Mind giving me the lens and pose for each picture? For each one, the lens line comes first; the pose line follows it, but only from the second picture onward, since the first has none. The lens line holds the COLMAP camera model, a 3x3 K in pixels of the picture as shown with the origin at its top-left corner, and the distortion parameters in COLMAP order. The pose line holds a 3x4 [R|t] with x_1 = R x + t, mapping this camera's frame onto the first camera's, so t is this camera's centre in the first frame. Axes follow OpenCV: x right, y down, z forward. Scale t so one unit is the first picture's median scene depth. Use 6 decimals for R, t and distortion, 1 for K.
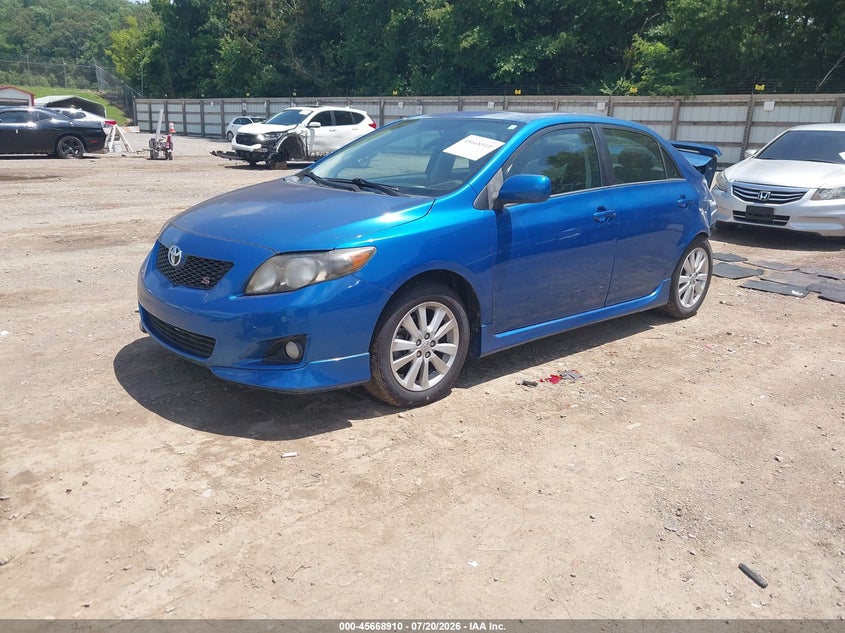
lens RADIAL K [[674.2, 0, 415.0], [0, 674.2, 314.1], [0, 0, 1]] dist [-0.001306, -0.000842]
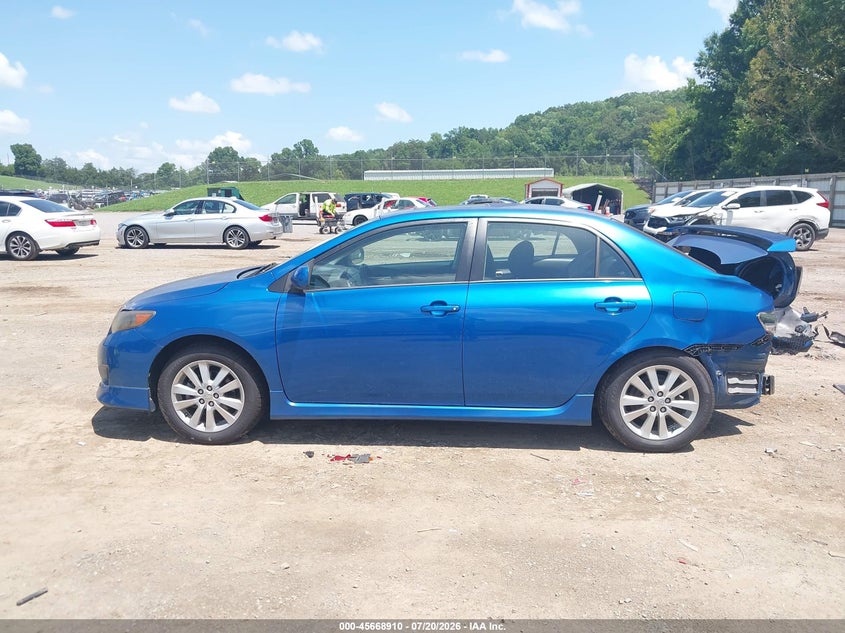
lens RADIAL K [[674.2, 0, 415.0], [0, 674.2, 314.1], [0, 0, 1]] dist [-0.001306, -0.000842]
pose [[0.707014, 0.087707, -0.701740, 0.208092], [-0.166946, 0.984934, -0.045099, -0.019986], [0.687212, 0.149038, 0.711004, 0.062105]]
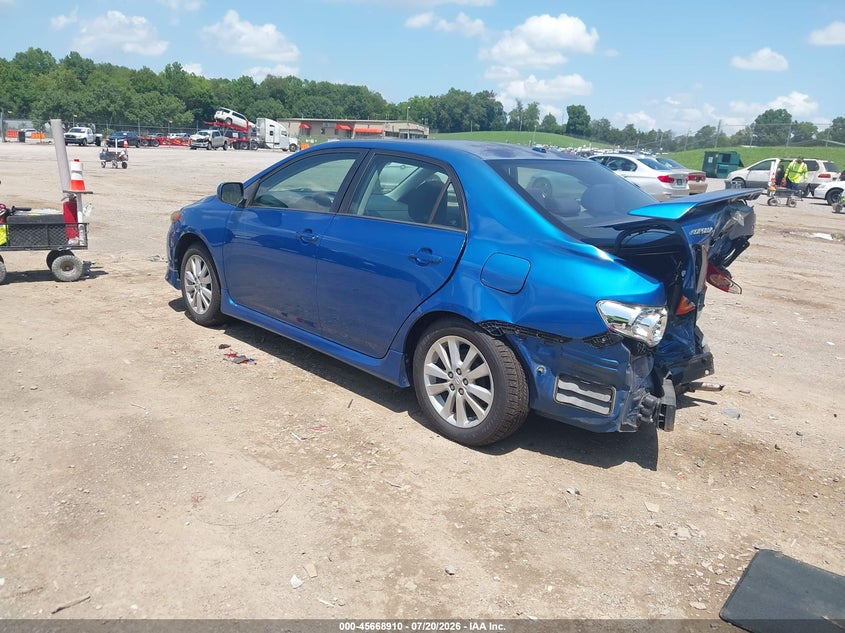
lens RADIAL K [[689.4, 0, 422.5], [0, 689.4, 316.5], [0, 0, 1]] dist [-0.004113, 0.001712]
pose [[0.031577, 0.207467, -0.977732, 0.287574], [-0.318113, 0.929438, 0.186946, -0.061874], [0.947527, 0.305126, 0.095347, 0.243434]]
